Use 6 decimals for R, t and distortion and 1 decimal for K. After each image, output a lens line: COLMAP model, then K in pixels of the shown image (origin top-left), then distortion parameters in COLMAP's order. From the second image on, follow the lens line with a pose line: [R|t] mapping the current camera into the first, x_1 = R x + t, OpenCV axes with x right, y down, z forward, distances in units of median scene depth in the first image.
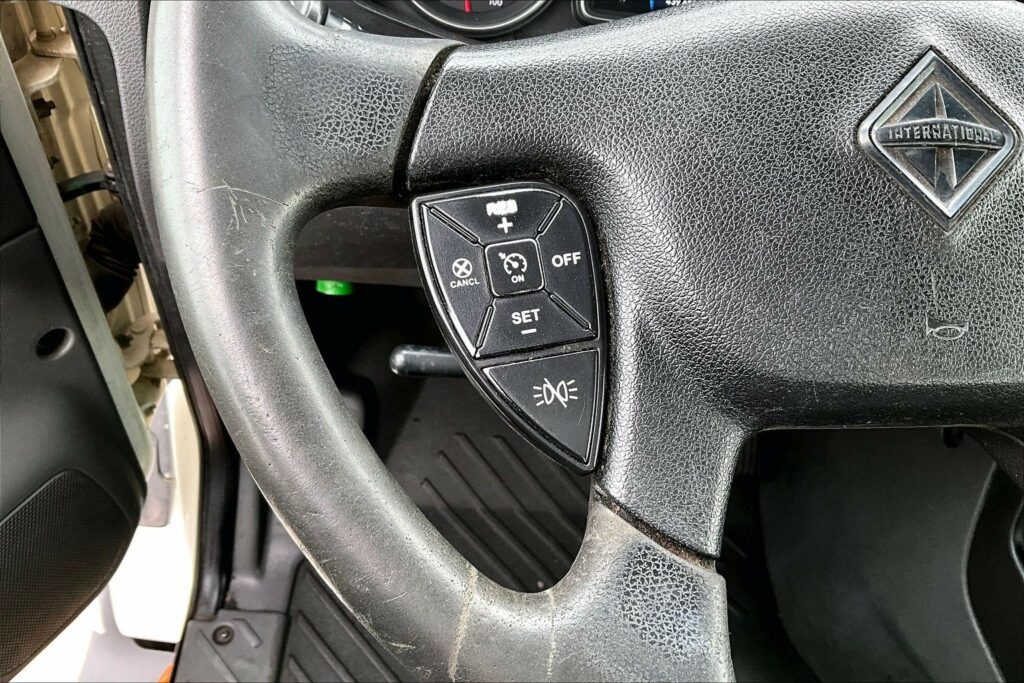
lens RADIAL K [[854.5, 0, 512.0], [0, 854.5, 341.5], [0, 0, 1]] dist [0.070103, -0.140937]
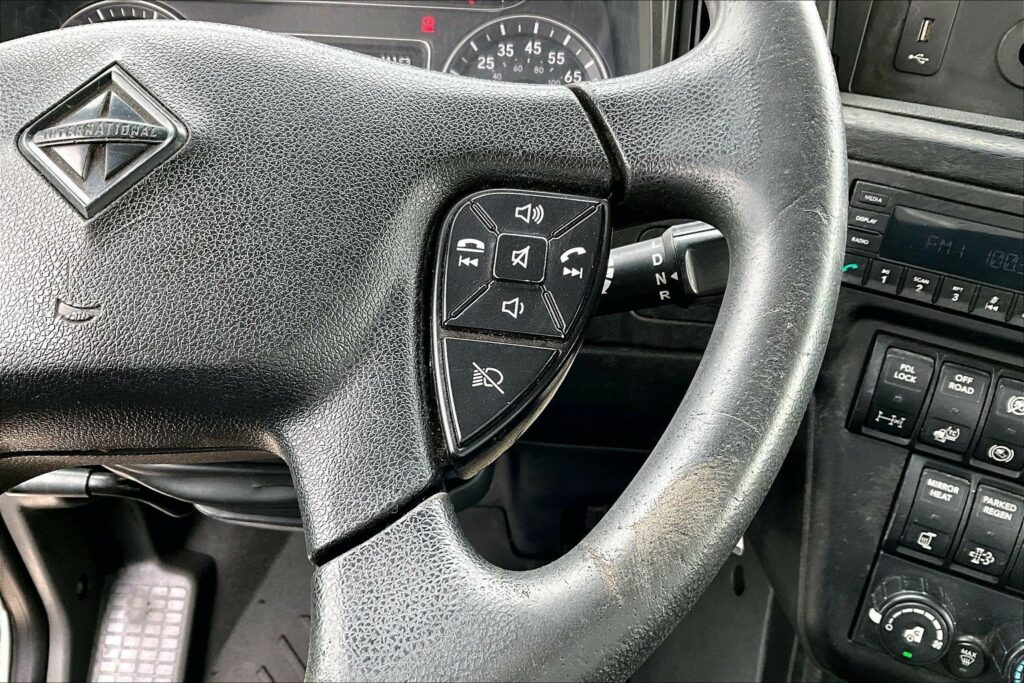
lens RADIAL K [[854.5, 0, 512.0], [0, 854.5, 341.5], [0, 0, 1]] dist [0.070103, -0.140937]
pose [[0.995802, -0.045872, -0.079209, 1.002979], [0.024013, 0.965973, -0.257526, 0.259026], [0.088327, 0.254543, 0.963019, 0.118581]]
